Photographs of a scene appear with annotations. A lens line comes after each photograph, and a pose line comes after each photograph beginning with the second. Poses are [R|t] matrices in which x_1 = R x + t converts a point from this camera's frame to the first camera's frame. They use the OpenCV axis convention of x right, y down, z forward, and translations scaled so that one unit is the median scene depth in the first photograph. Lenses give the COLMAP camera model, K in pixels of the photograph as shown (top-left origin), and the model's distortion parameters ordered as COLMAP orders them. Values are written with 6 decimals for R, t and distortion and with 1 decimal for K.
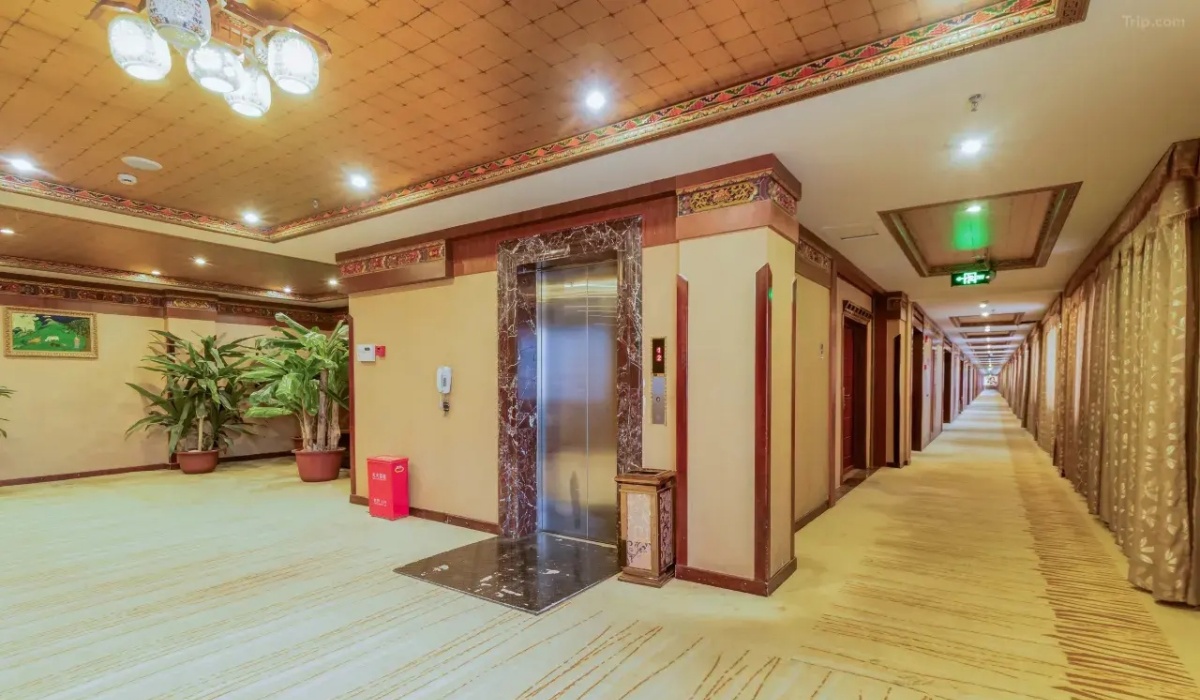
lens RADIAL K [[570.4, 0, 606.0], [0, 570.4, 394.2], [0, 0, 1]] dist [0.003678, -0.000020]
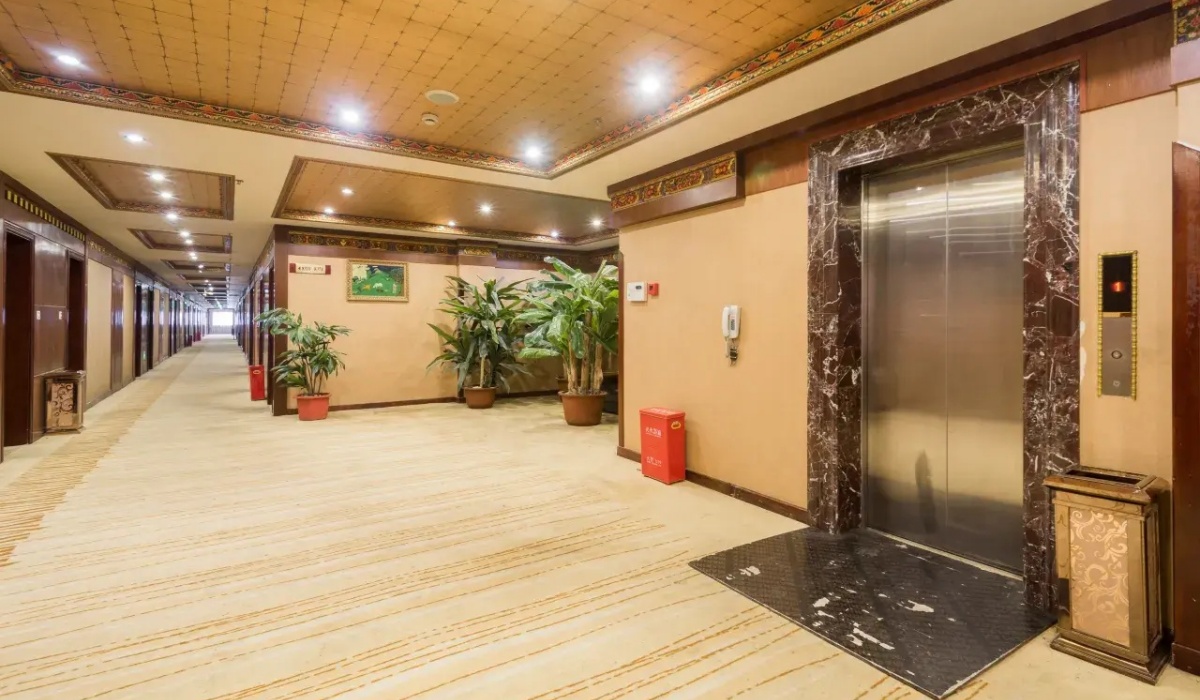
lens RADIAL K [[560.4, 0, 599.2], [0, 560.4, 319.5], [0, 0, 1]] dist [-0.001710, -0.000485]
pose [[0.918524, 0.001345, -0.395363, -0.138969], [-0.012865, 0.999566, -0.026488, -0.004405], [0.395156, 0.029417, 0.918143, 0.179055]]
